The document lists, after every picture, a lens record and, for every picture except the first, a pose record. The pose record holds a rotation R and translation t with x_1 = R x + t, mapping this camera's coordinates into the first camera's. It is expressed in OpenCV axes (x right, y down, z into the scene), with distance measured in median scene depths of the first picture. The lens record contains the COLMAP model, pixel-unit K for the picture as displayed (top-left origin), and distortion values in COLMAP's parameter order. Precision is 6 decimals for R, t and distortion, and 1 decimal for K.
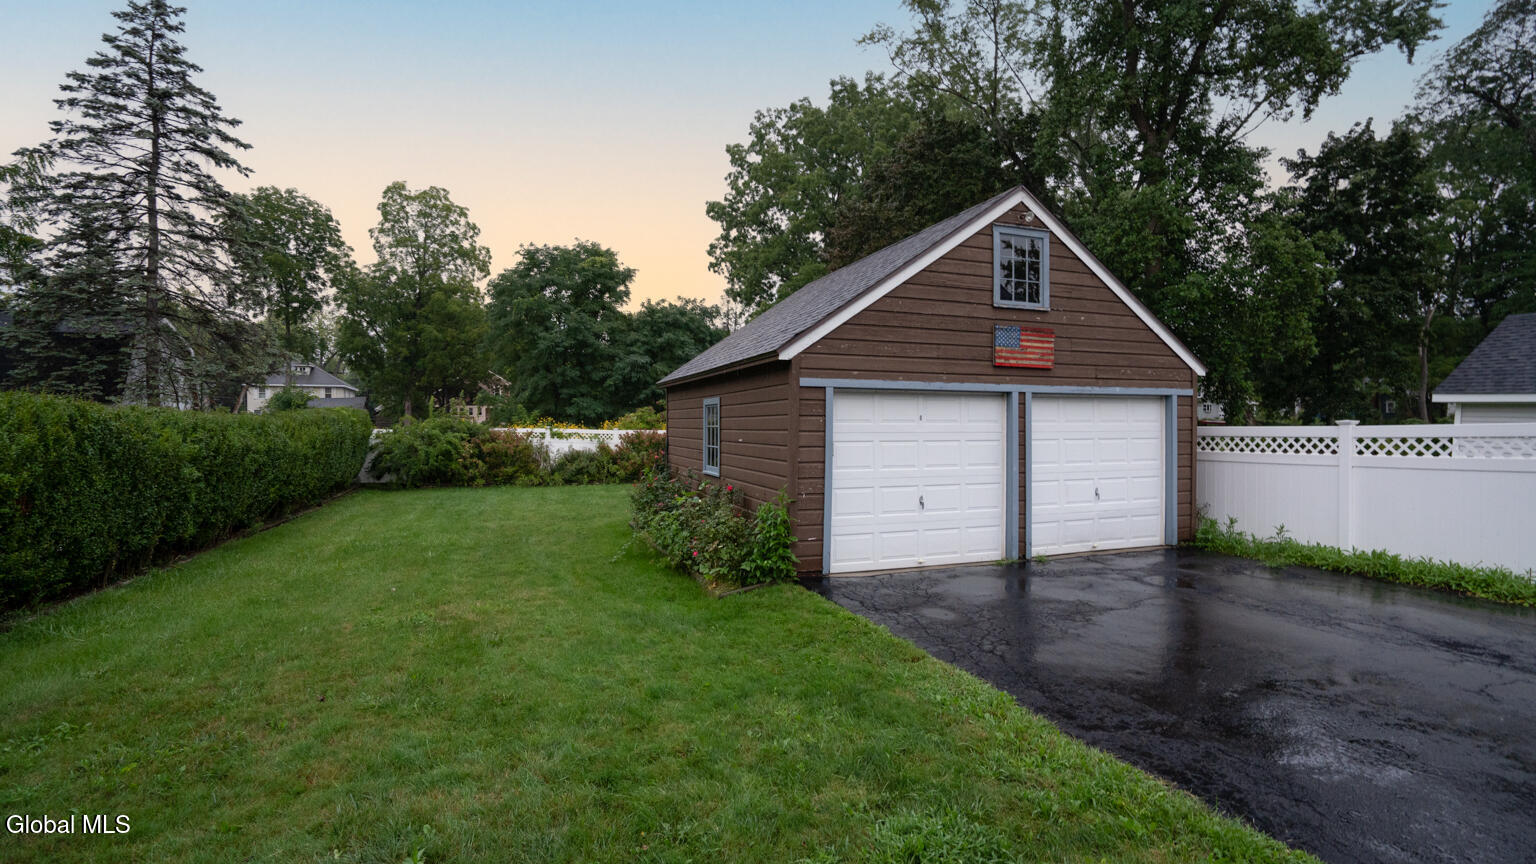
lens RADIAL K [[710.6, 0, 769.6], [0, 710.6, 433.0], [0, 0, 1]] dist [0.003194, 0.004740]
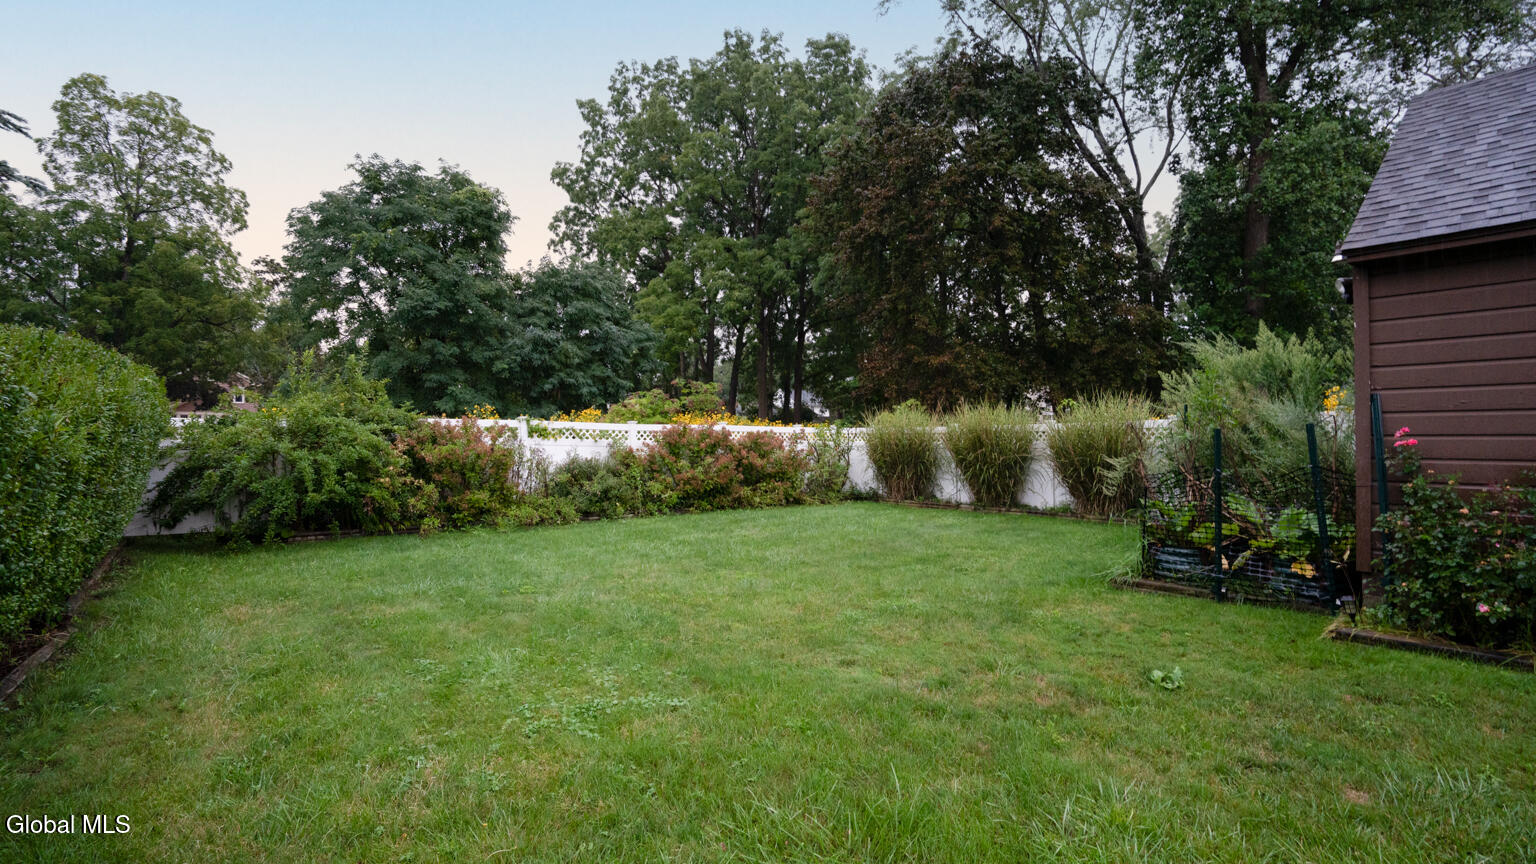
lens RADIAL K [[710.6, 0, 770.0], [0, 710.6, 427.8], [0, 0, 1]] dist [0.003194, 0.004740]
pose [[0.951606, -0.004992, 0.307279, -0.122082], [0.013453, 0.999586, -0.025426, 0.006828], [-0.307025, 0.028329, 0.951280, 0.167765]]
